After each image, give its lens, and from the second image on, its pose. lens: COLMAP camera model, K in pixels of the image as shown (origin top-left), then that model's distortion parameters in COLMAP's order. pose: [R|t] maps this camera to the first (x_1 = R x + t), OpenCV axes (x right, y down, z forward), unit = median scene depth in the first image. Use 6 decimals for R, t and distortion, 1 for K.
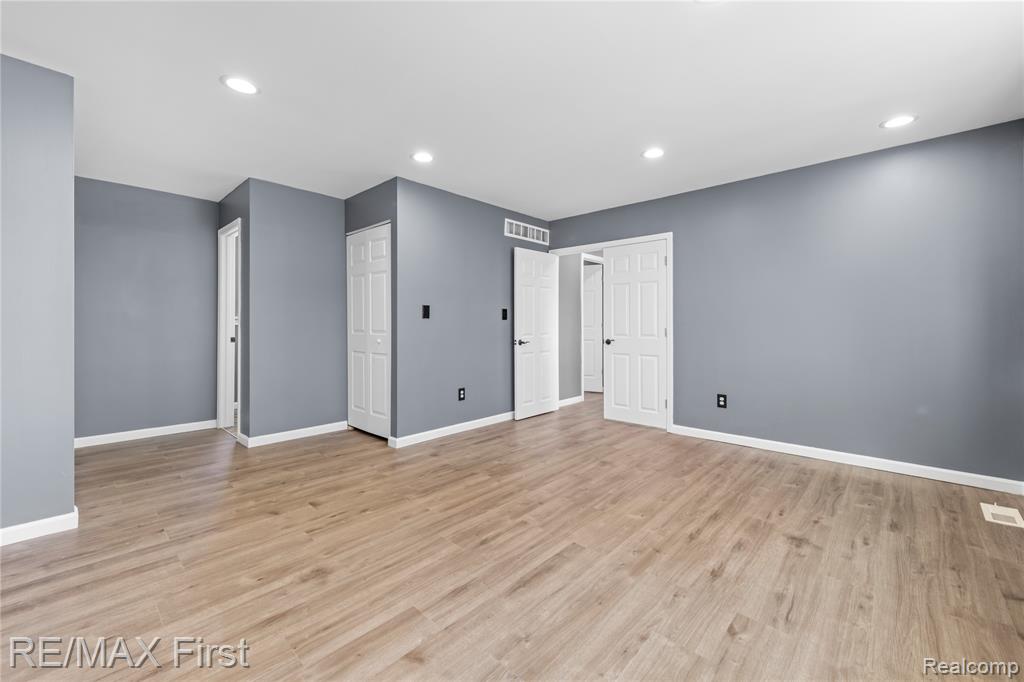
lens RADIAL K [[403.8, 0, 513.3], [0, 403.8, 328.8], [0, 0, 1]] dist [0.008050, -0.000126]
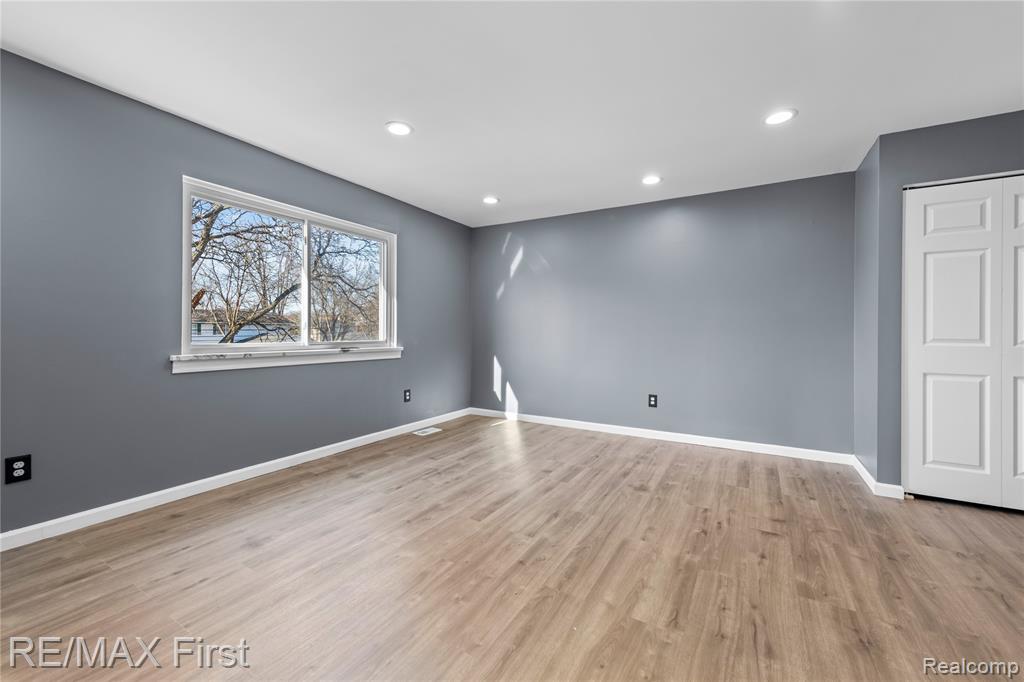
lens RADIAL K [[403.8, 0, 513.3], [0, 403.8, 328.8], [0, 0, 1]] dist [0.008050, -0.000126]
pose [[-0.975398, -0.008501, -0.220286, 0.281753], [-0.009297, 0.999953, 0.002577, -0.012901], [0.220254, 0.004562, -0.975432, 1.922667]]
